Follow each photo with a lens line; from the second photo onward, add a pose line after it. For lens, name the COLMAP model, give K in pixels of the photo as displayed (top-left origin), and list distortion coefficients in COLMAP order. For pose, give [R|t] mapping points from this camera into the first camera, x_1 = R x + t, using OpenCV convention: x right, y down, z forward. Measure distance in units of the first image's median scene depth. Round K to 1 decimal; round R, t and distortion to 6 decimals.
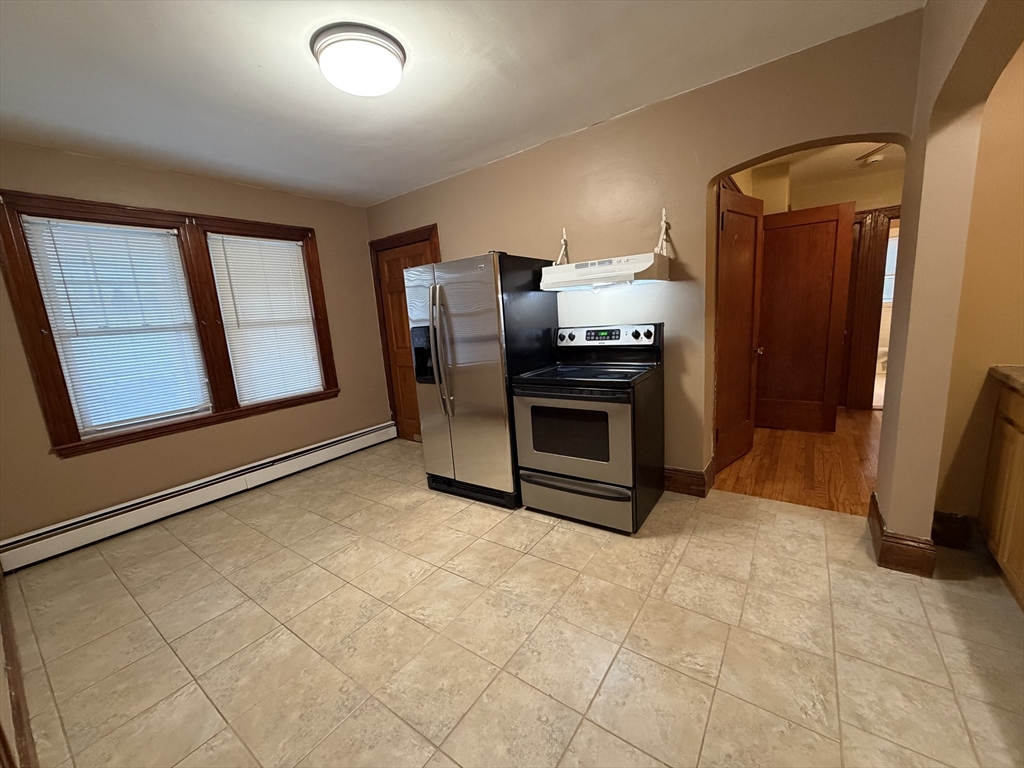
lens RADIAL K [[405.7, 0, 508.7], [0, 405.7, 388.5], [0, 0, 1]] dist [0.001155, 0.000286]
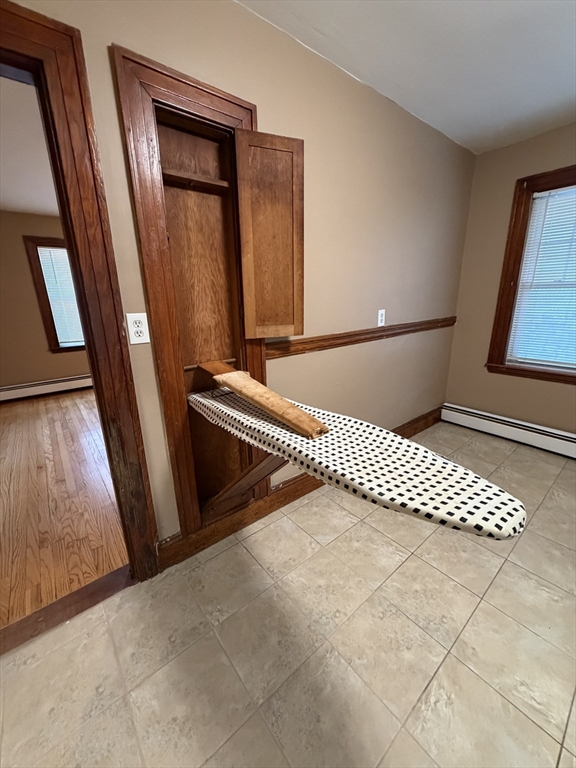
lens RADIAL K [[304.3, 0, 286.1], [0, 304.3, 382.2], [0, 0, 1]] dist [0.001155, 0.000286]
pose [[-0.252727, 0.335717, -0.907427, 0.138636], [-0.136438, 0.916134, 0.376938, -0.128168], [0.957869, 0.219070, -0.185727, 0.560762]]
